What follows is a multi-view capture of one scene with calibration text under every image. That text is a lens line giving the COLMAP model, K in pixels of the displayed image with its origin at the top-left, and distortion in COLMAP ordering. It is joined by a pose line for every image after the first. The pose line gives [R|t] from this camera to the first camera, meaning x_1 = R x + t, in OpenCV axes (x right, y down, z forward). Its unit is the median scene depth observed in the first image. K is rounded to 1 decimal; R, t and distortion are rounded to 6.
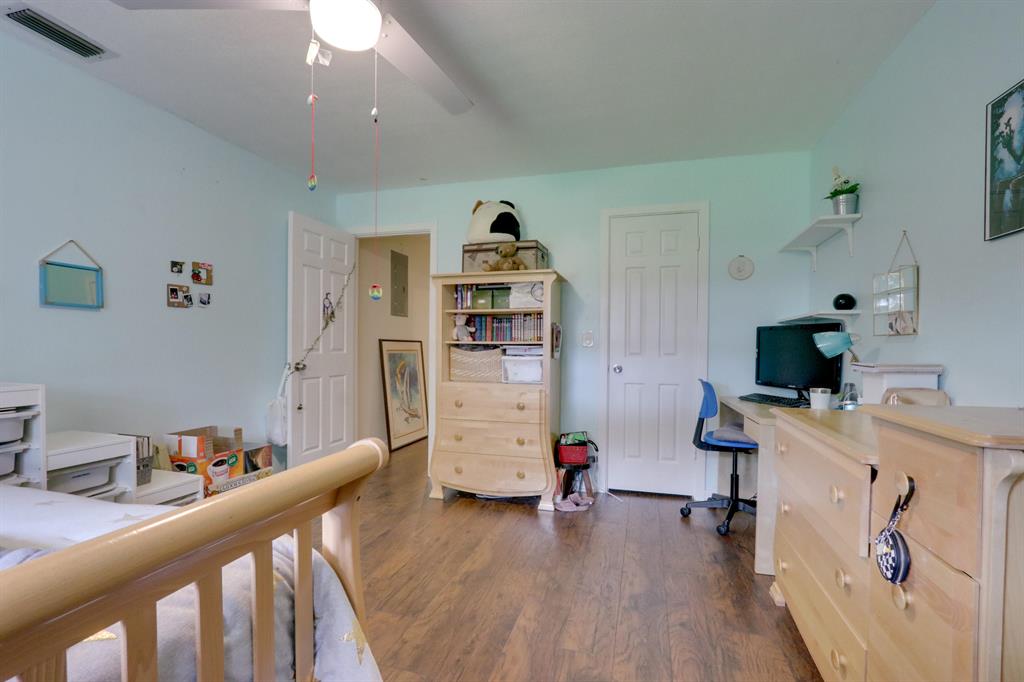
lens RADIAL K [[471.4, 0, 510.1], [0, 471.4, 354.7], [0, 0, 1]] dist [-0.013503, 0.000544]
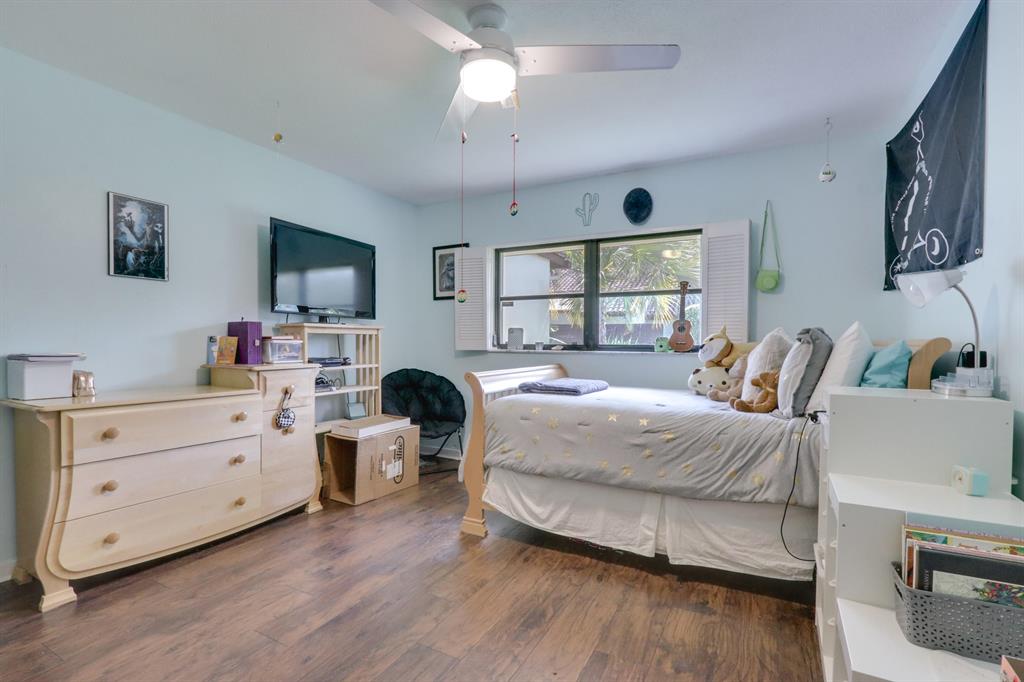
lens RADIAL K [[471.4, 0, 510.1], [0, 471.4, 354.7], [0, 0, 1]] dist [-0.013503, 0.000544]
pose [[-0.979431, -0.012166, 0.201414, -0.570408], [-0.004295, 0.999212, 0.039470, -0.027510], [-0.201736, 0.037793, -0.978711, 1.916656]]
